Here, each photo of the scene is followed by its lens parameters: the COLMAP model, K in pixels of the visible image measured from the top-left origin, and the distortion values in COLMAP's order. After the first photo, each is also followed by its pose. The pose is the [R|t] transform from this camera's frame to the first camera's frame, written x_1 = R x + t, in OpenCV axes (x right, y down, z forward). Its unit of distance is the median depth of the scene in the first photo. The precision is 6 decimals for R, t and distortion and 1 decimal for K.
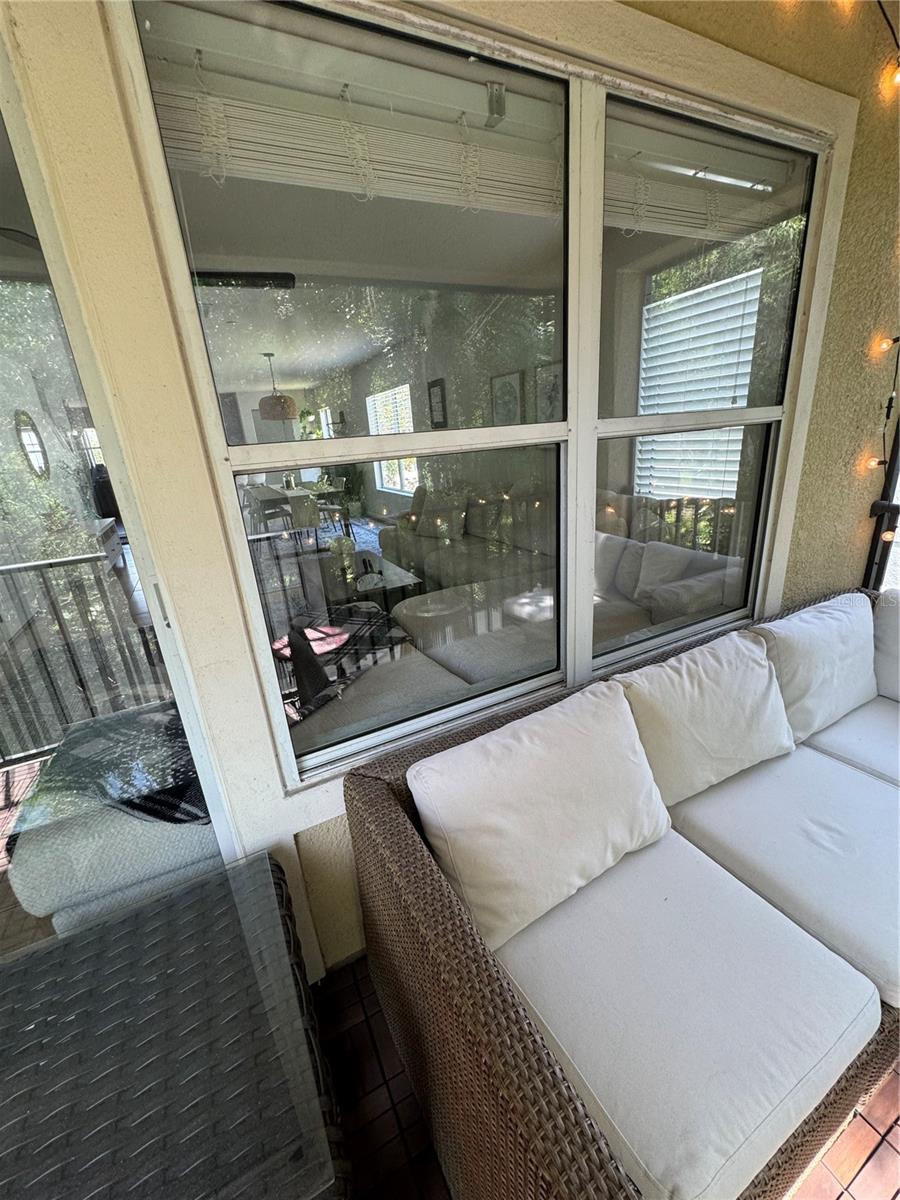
lens RADIAL K [[477.7, 0, 450.0], [0, 477.7, 600.0], [0, 0, 1]] dist [-0.001231, 0.000101]
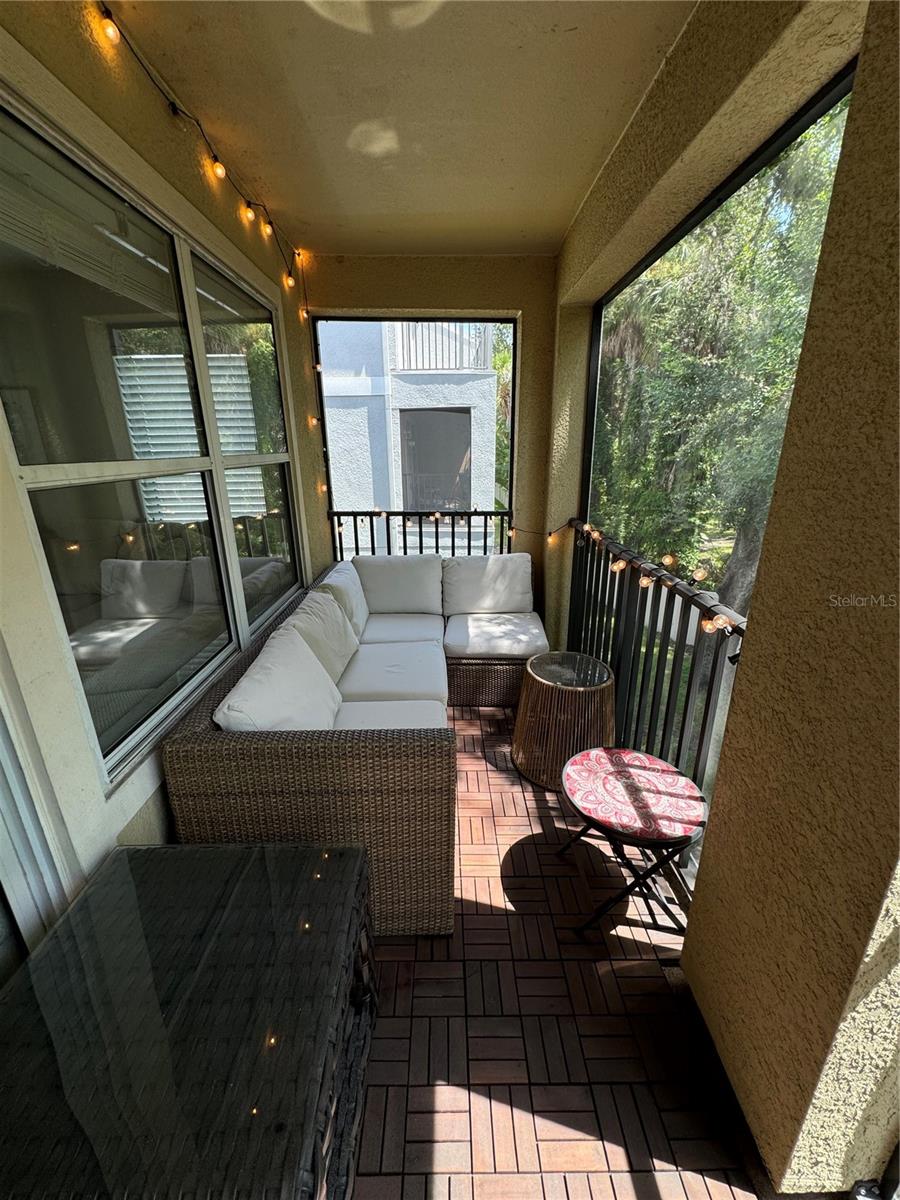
lens RADIAL K [[477.7, 0, 450.0], [0, 477.7, 600.0], [0, 0, 1]] dist [-0.001231, 0.000101]
pose [[0.445139, -0.213111, 0.869733, -0.608531], [0.279626, 0.955779, 0.091079, 0.082967], [-0.850682, 0.202657, 0.485046, -0.165266]]
